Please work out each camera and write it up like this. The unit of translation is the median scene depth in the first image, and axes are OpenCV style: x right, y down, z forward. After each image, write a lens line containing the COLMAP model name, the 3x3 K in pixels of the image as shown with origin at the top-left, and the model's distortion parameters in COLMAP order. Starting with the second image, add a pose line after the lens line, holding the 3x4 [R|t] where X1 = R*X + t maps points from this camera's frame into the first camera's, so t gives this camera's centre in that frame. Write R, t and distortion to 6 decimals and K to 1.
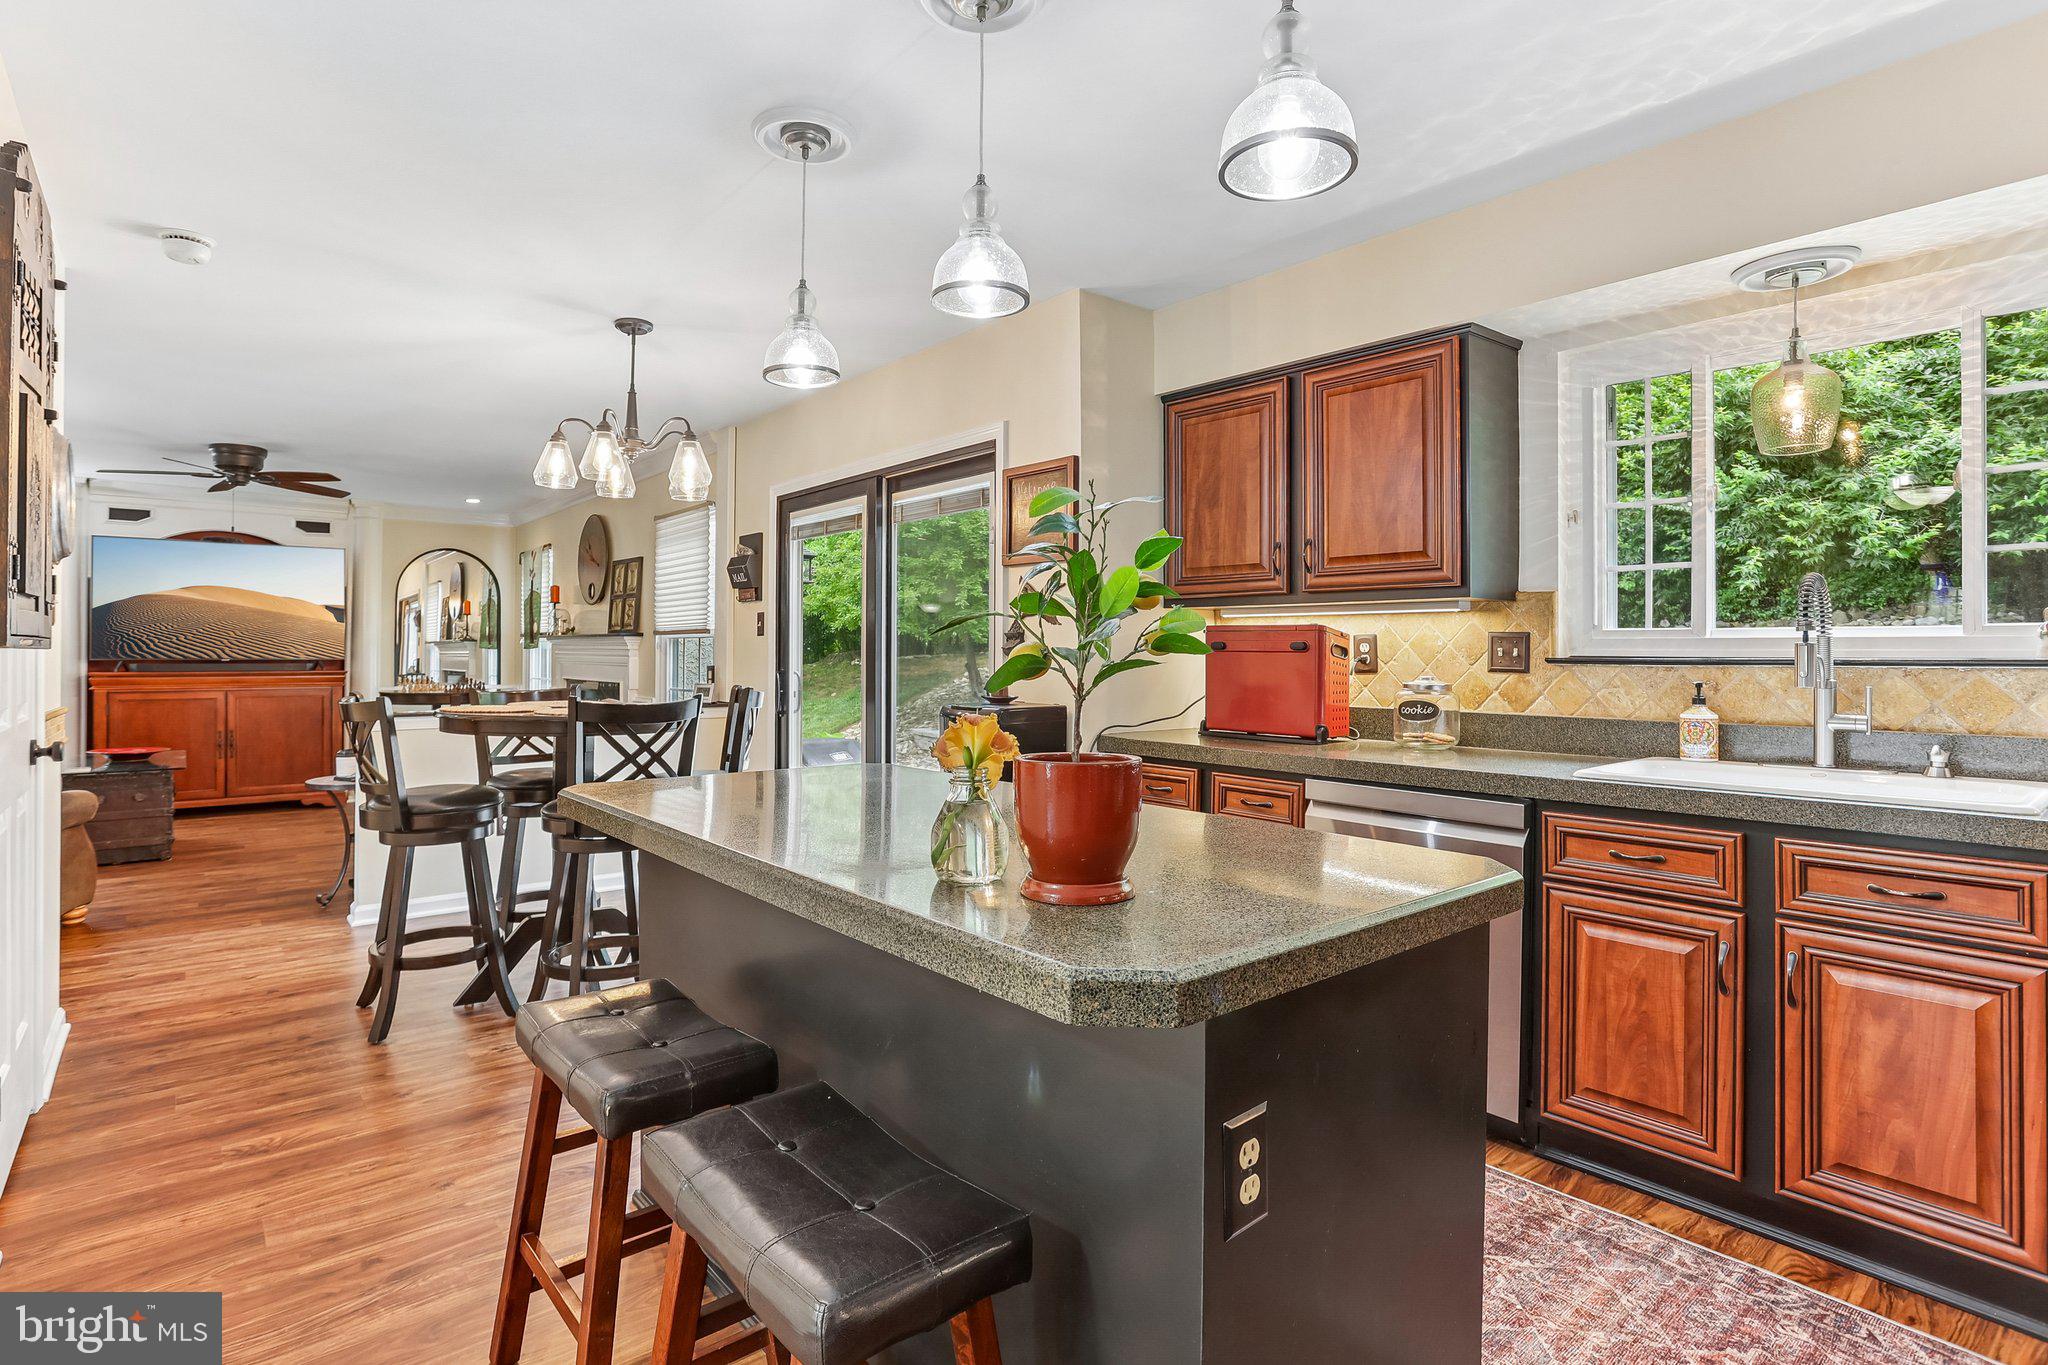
lens RADIAL K [[1016.2, 0, 1006.9], [0, 1016.2, 649.0], [0, 0, 1]] dist [-0.057914, 0.028734]
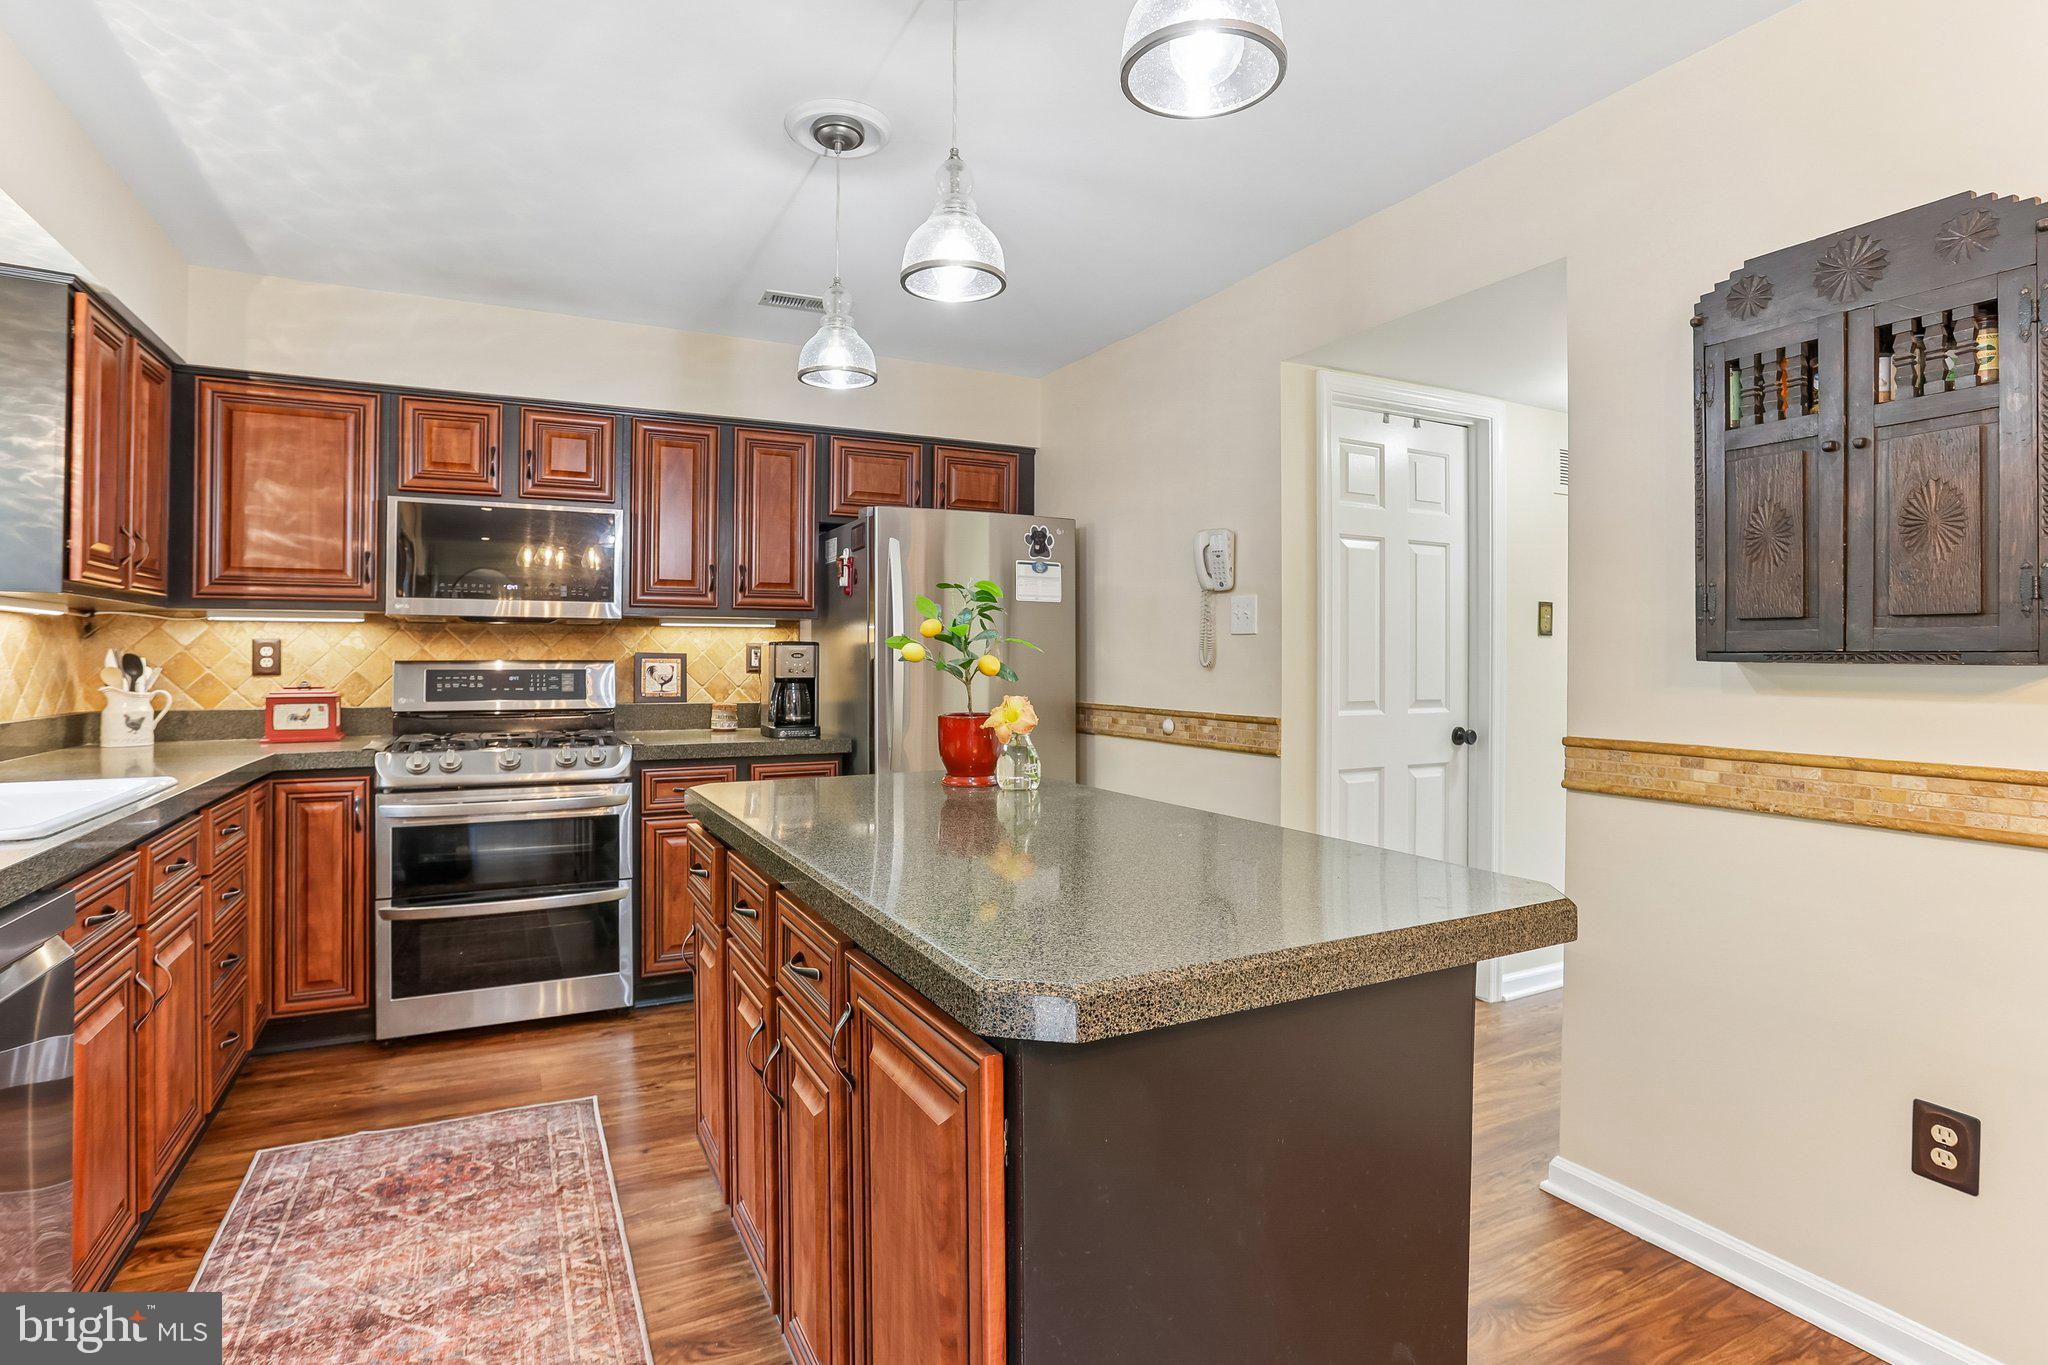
lens RADIAL K [[1027.2, 0, 1000.6], [0, 1027.2, 645.9], [0, 0, 1]] dist [-0.057465, 0.027312]
pose [[-0.973932, -0.001949, 0.226833, -0.163440], [-0.004709, 0.999921, -0.011626, 0.000842], [-0.226793, -0.012391, -0.973864, 1.100548]]
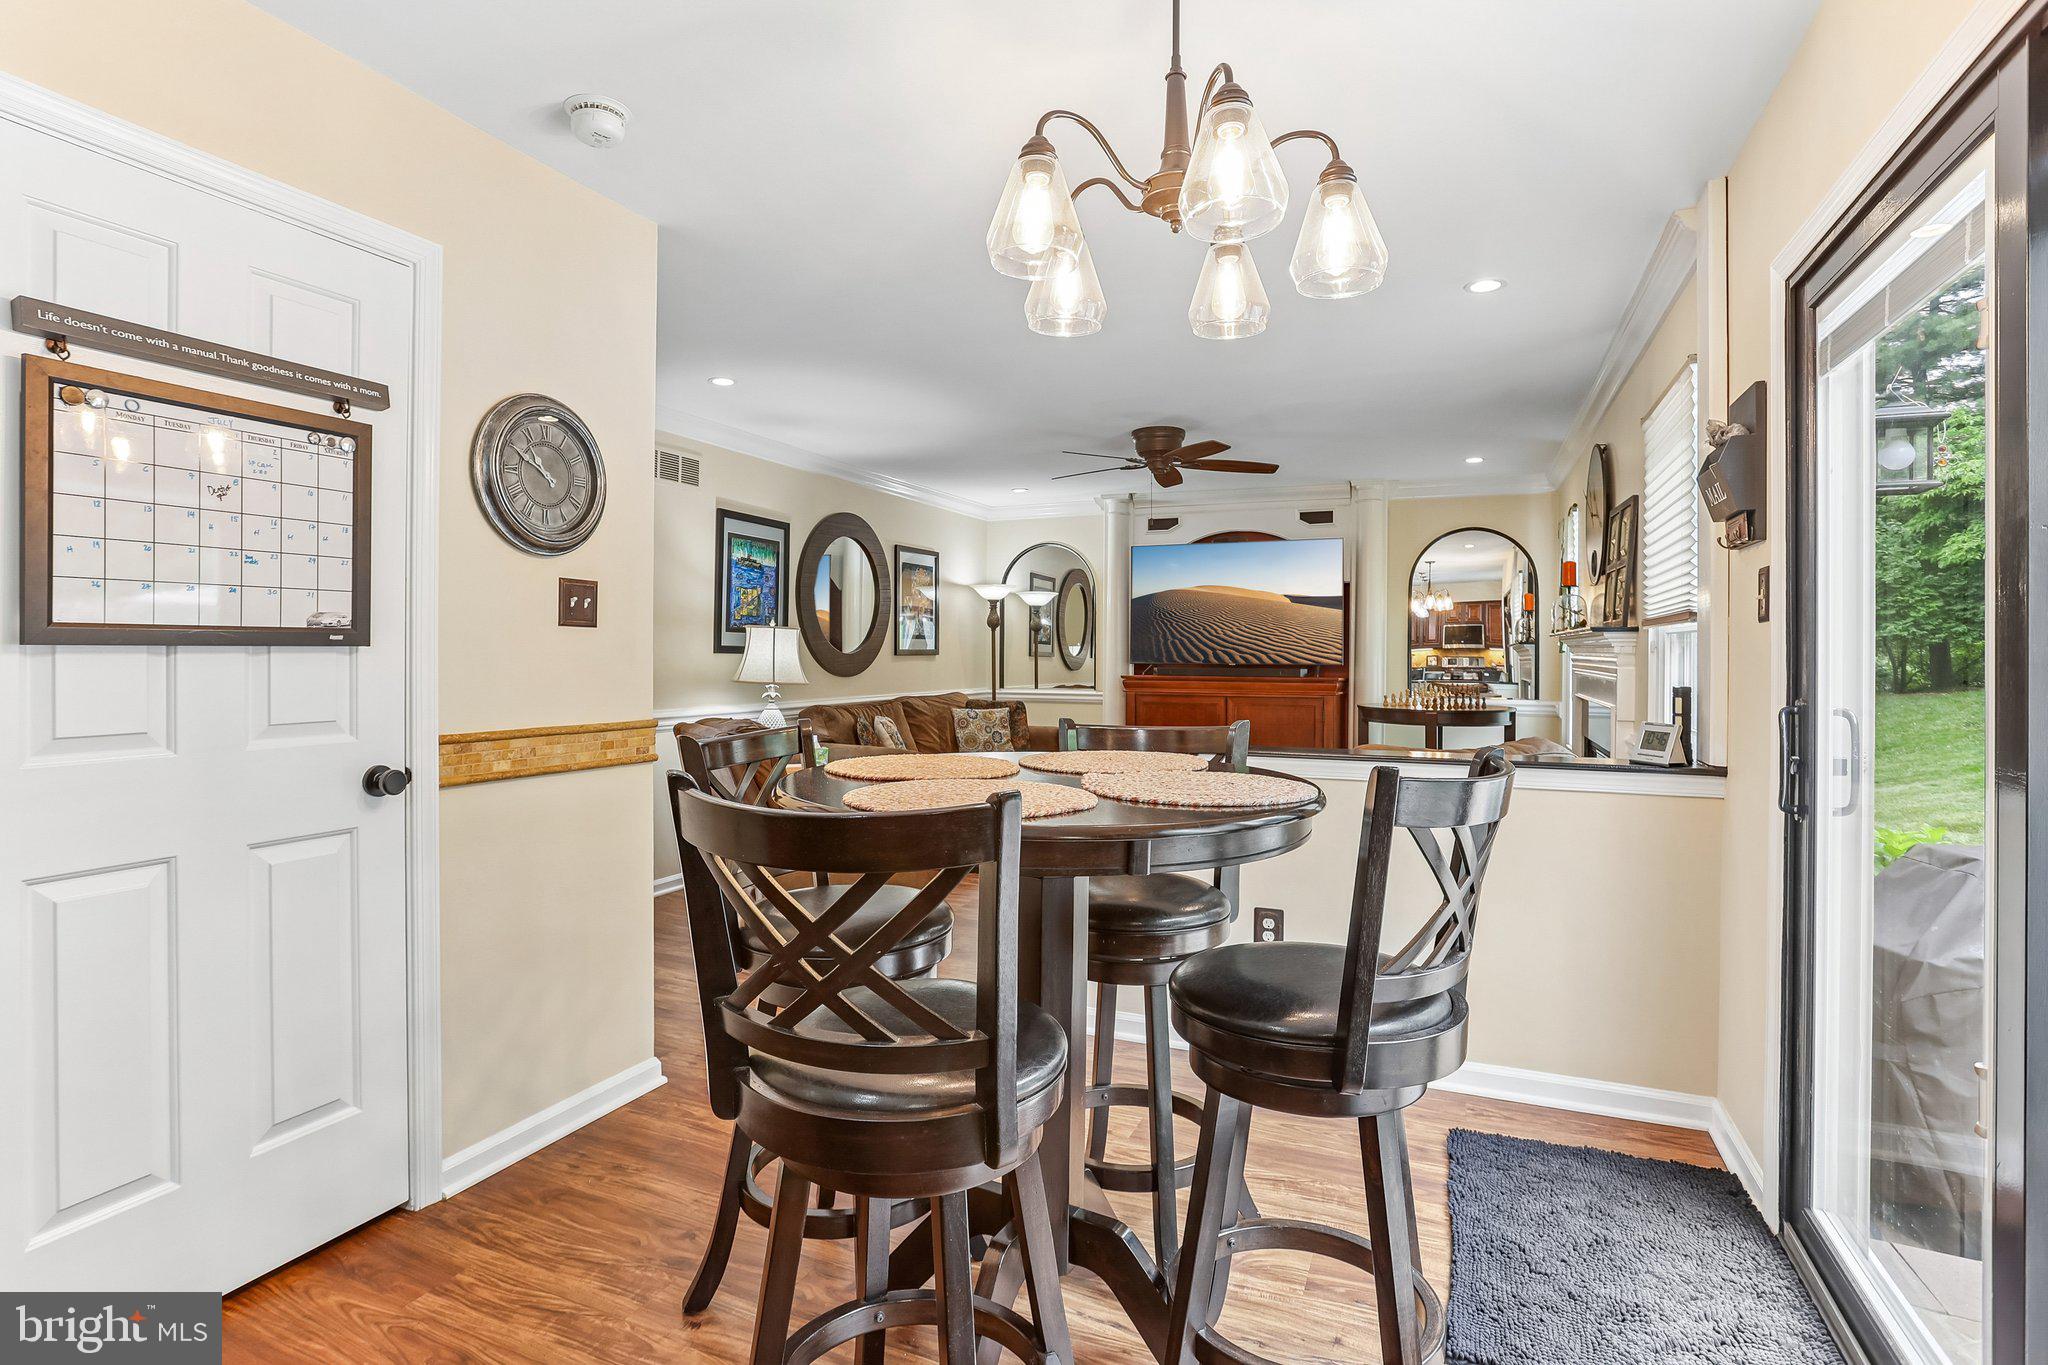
lens RADIAL K [[1016.2, 0, 1006.9], [0, 1016.2, 649.0], [0, 0, 1]] dist [-0.057914, 0.028734]
pose [[0.438881, -0.003953, -0.898536, -0.011131], [-0.000405, 0.999989, -0.004597, 0.000027], [0.898545, 0.002381, 0.438875, 0.877471]]
